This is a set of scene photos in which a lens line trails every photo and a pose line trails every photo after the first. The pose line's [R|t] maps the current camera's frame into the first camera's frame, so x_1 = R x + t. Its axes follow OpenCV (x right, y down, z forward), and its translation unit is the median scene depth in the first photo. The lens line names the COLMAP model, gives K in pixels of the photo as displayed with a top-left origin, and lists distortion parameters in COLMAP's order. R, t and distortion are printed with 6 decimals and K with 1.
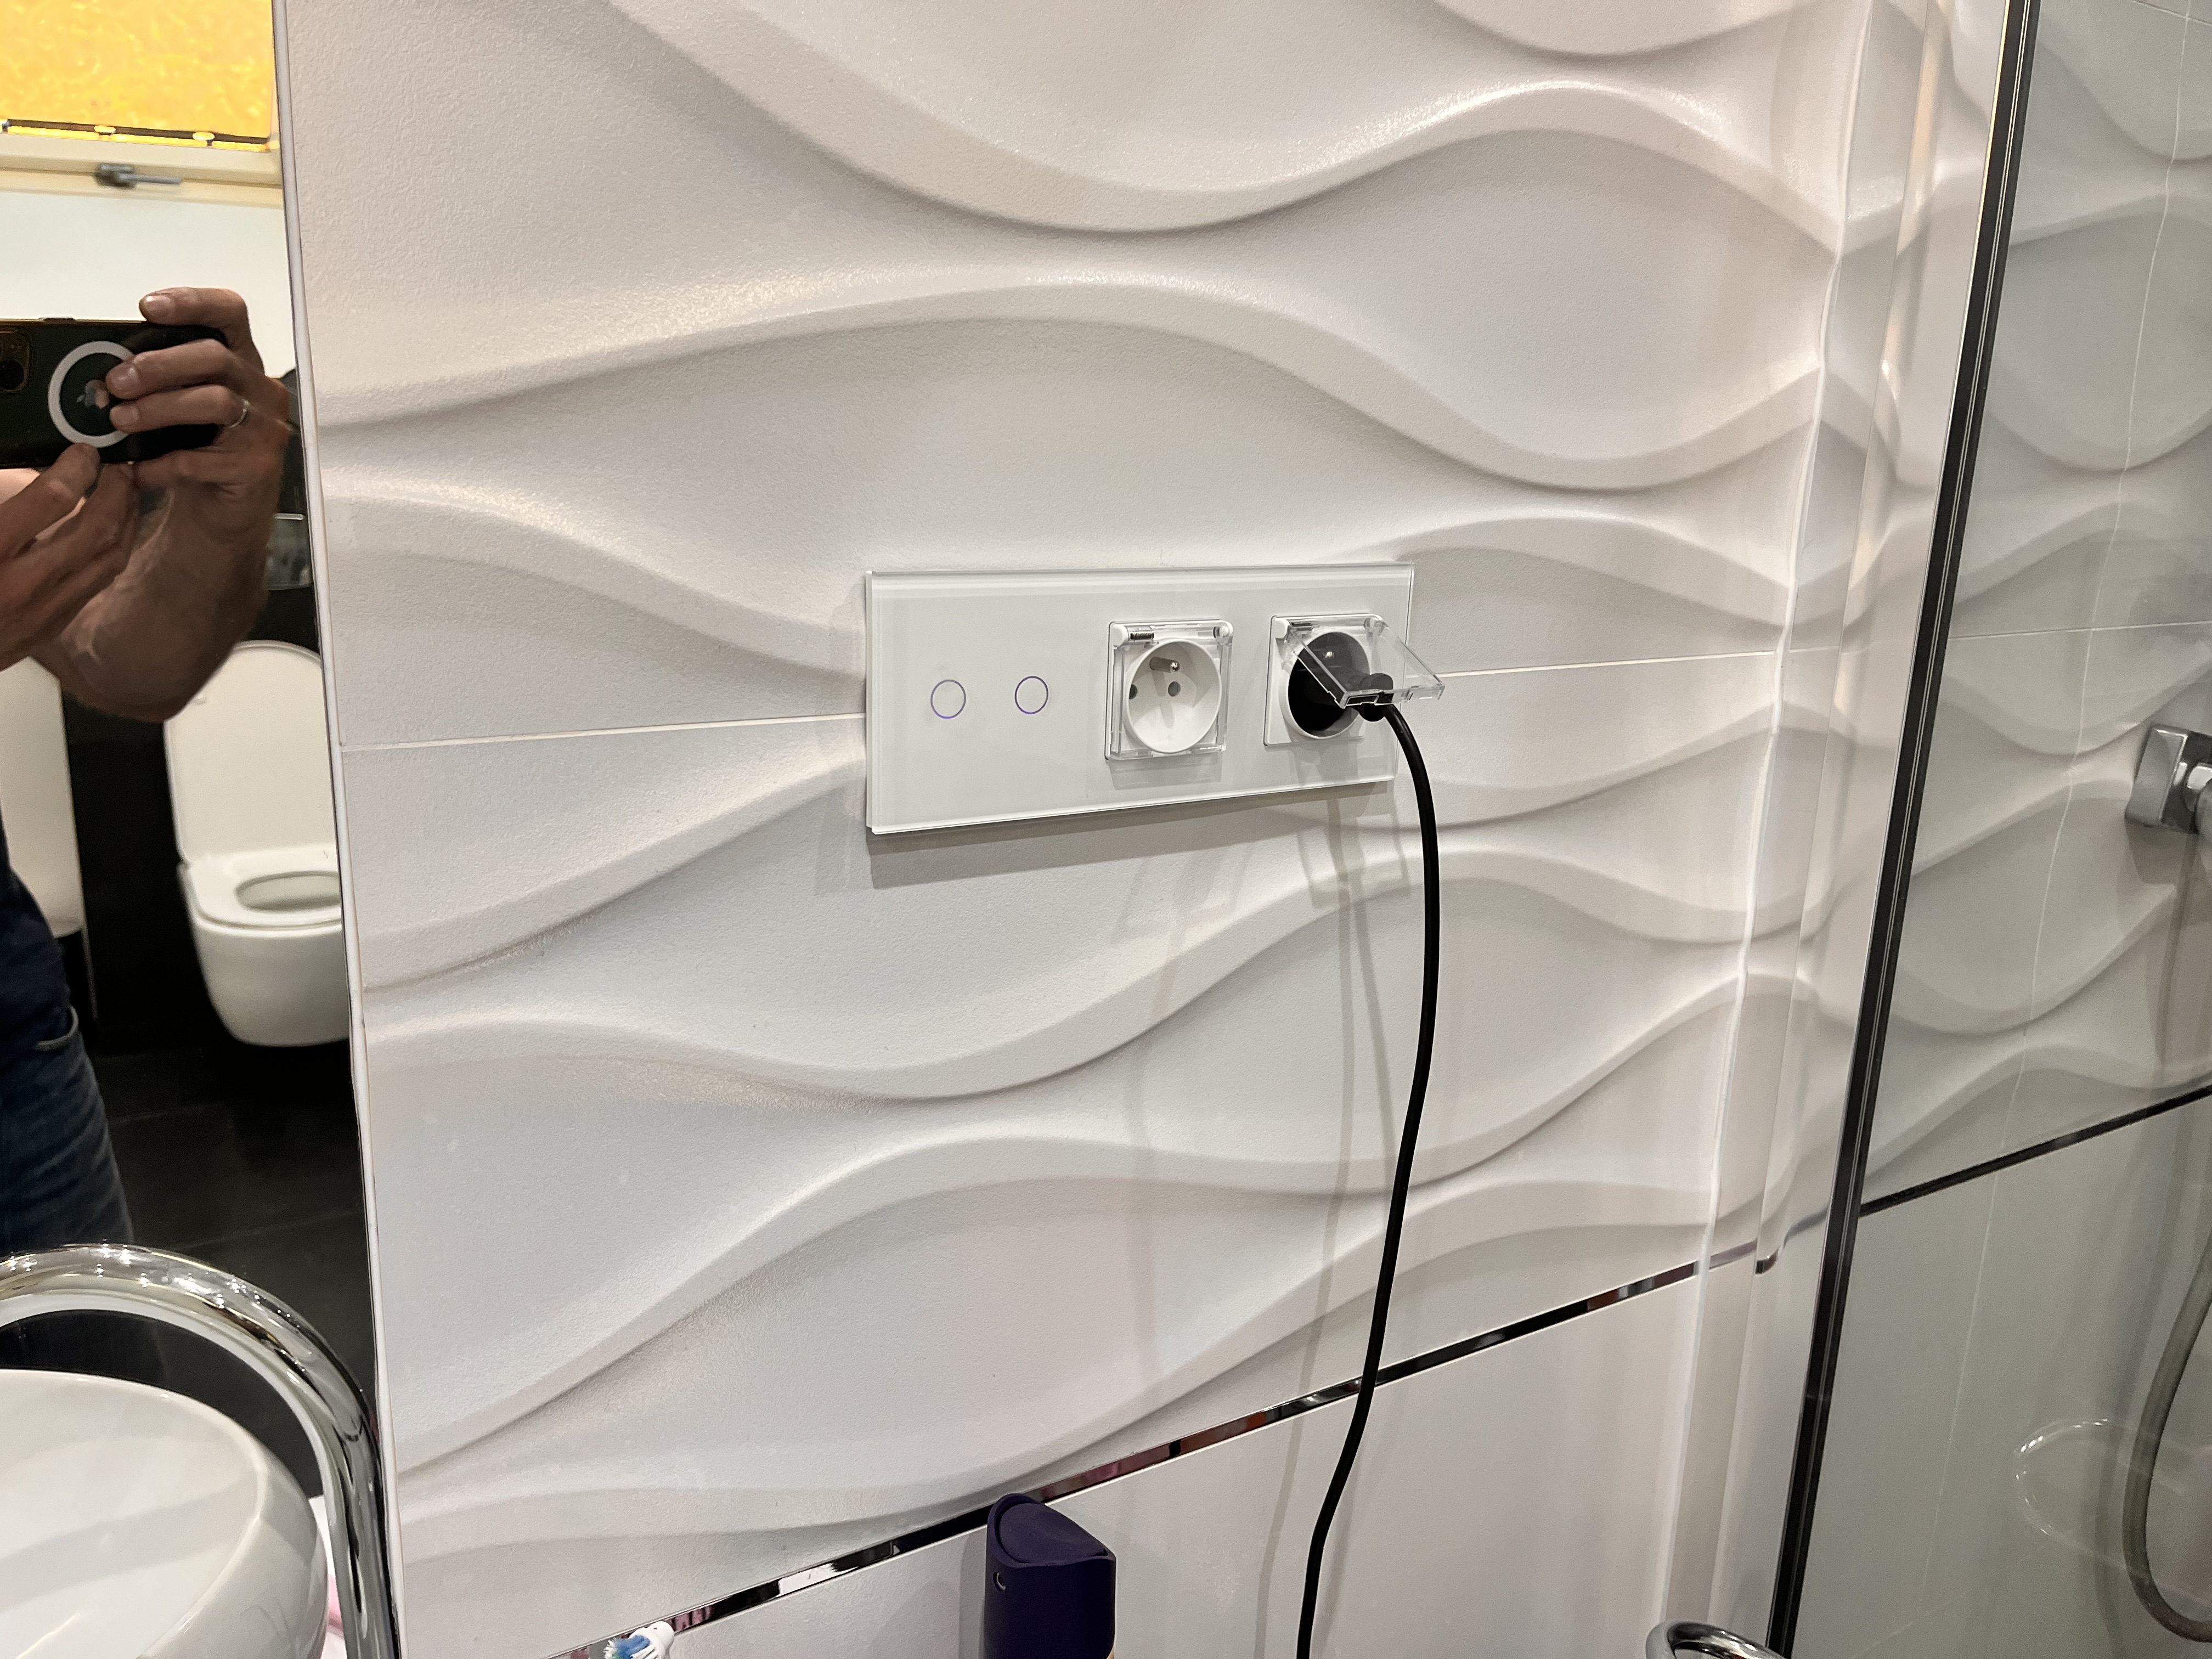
lens RADIAL K [[1663.2, 0, 1106.0], [0, 1663.2, 829.5], [0, 0, 1]] dist [-0.038712, -0.006679]
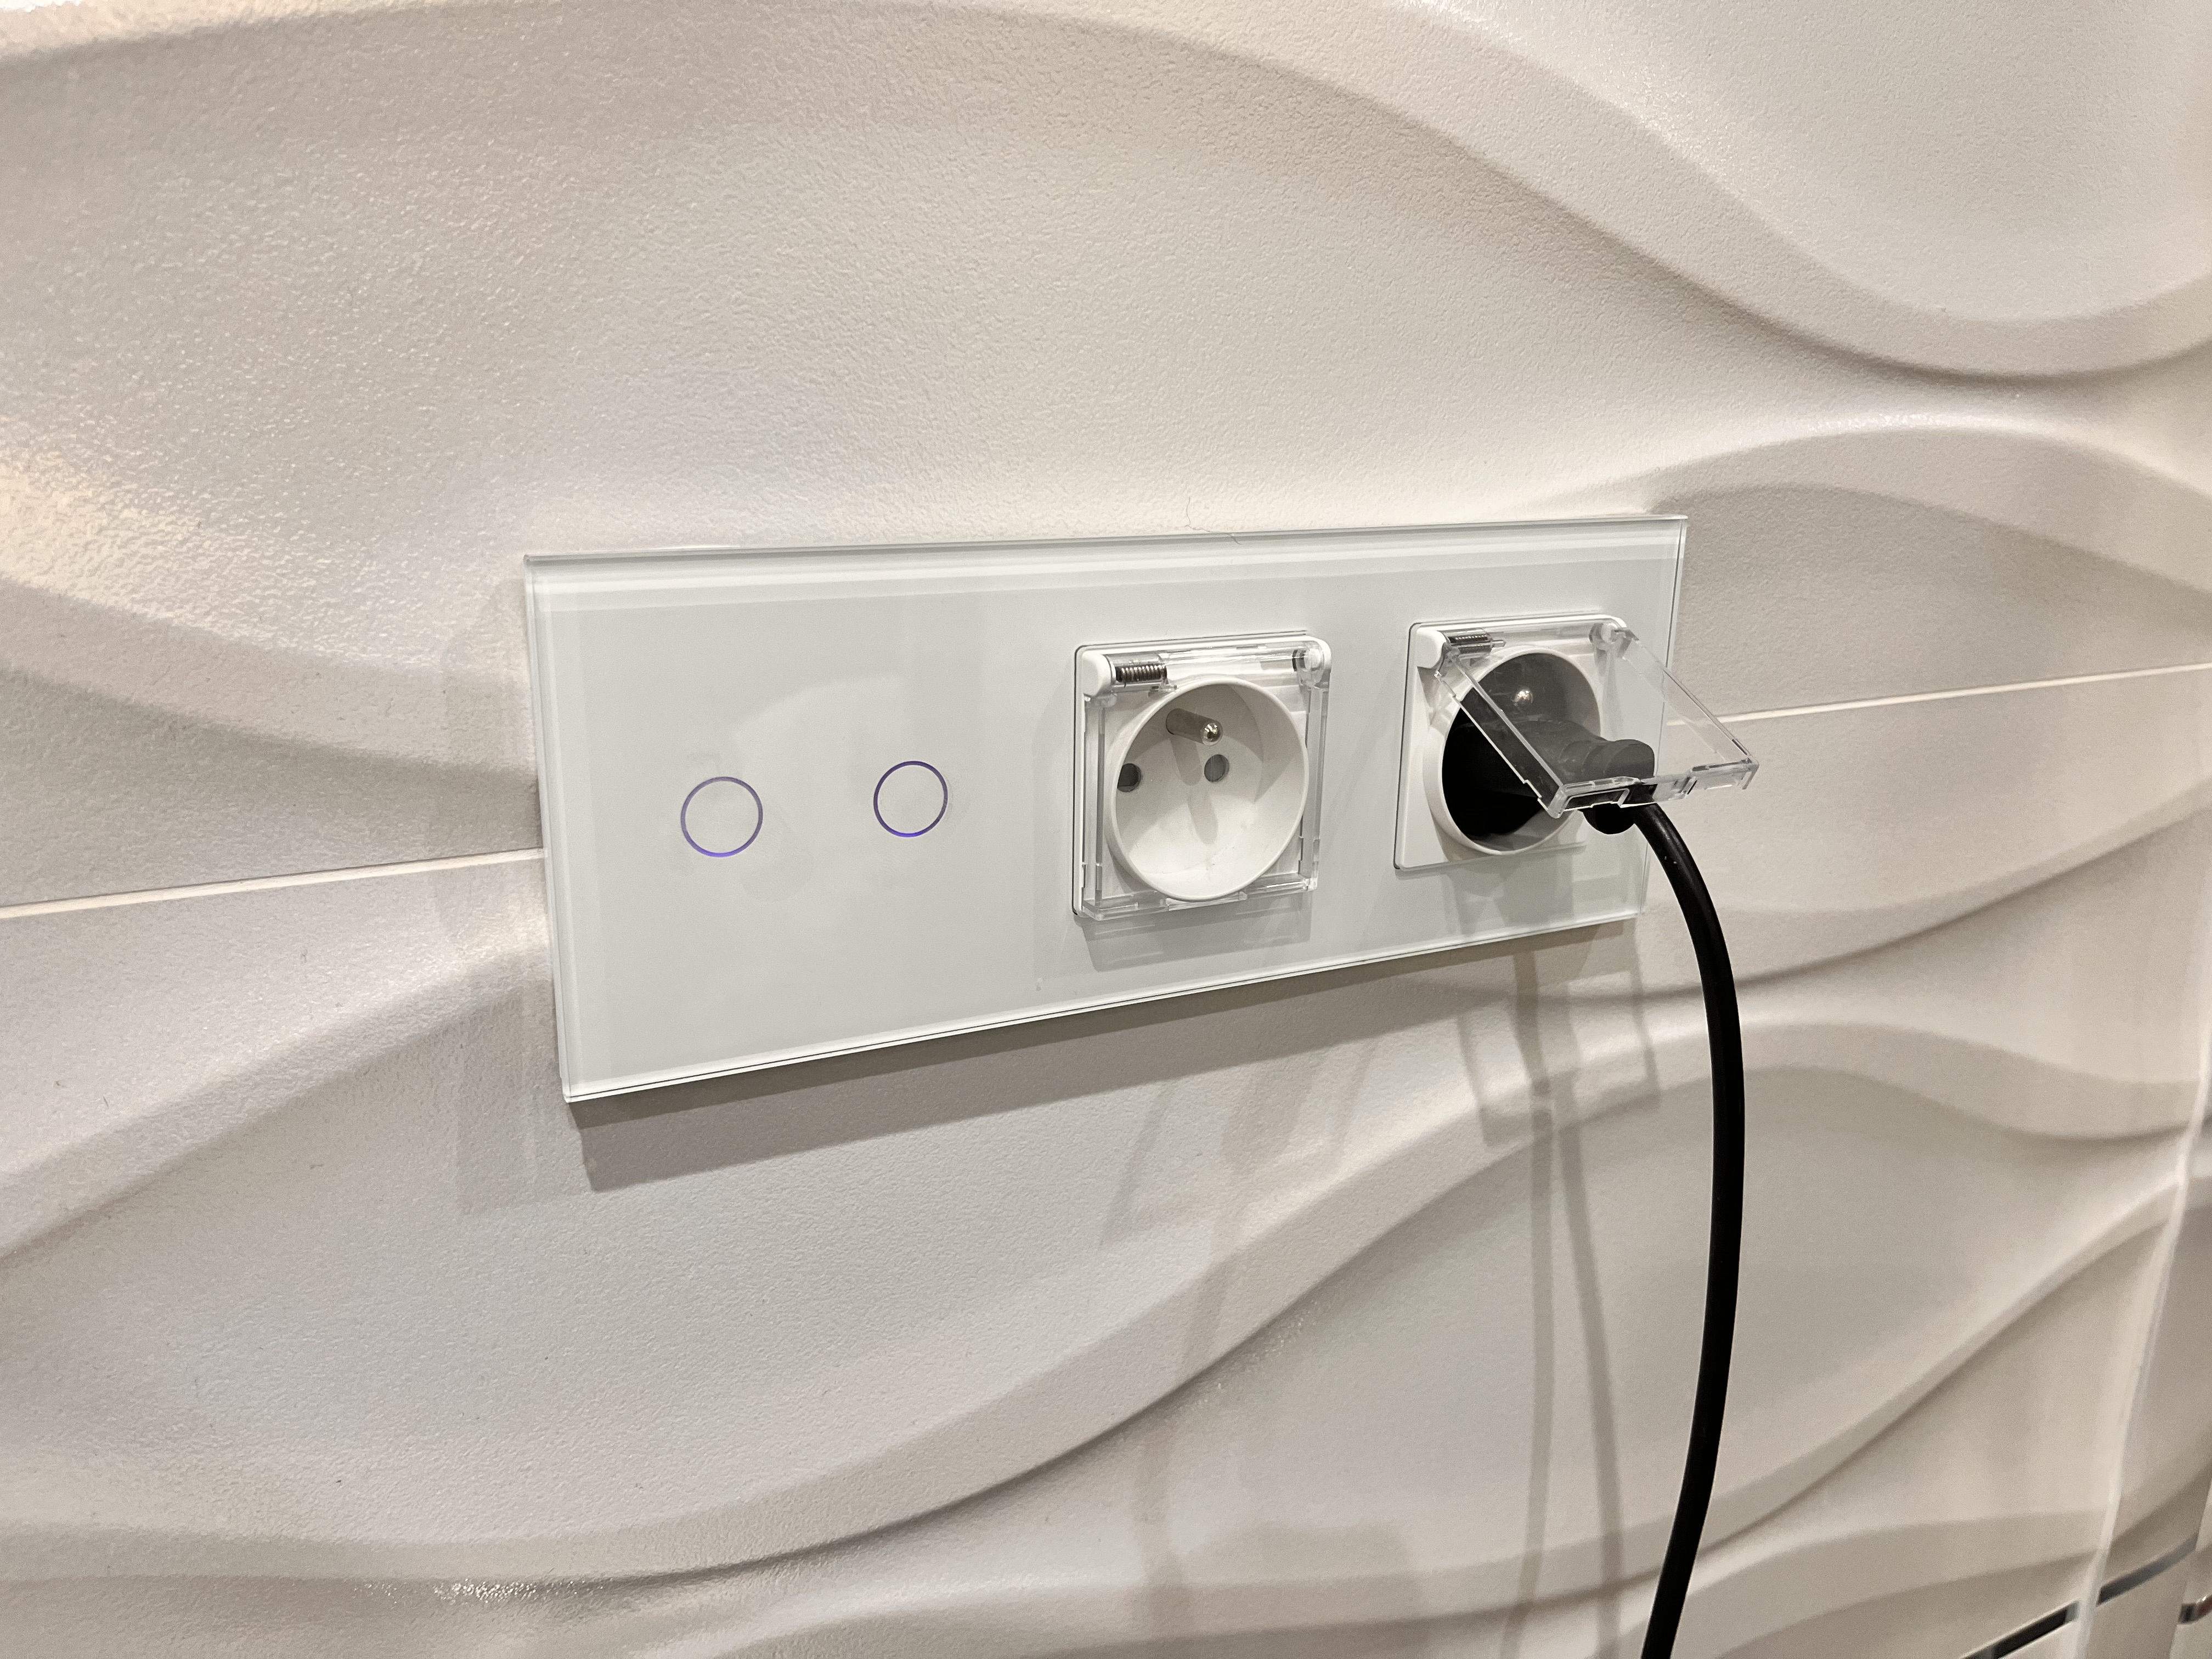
lens RADIAL K [[1663.2, 0, 1106.0], [0, 1663.2, 829.5], [0, 0, 1]] dist [-0.038712, -0.006679]
pose [[0.995630, 0.003774, -0.093306, 0.052802], [-0.001046, 0.999571, 0.029260, -0.077947], [0.093376, -0.029034, 0.995207, 0.467809]]
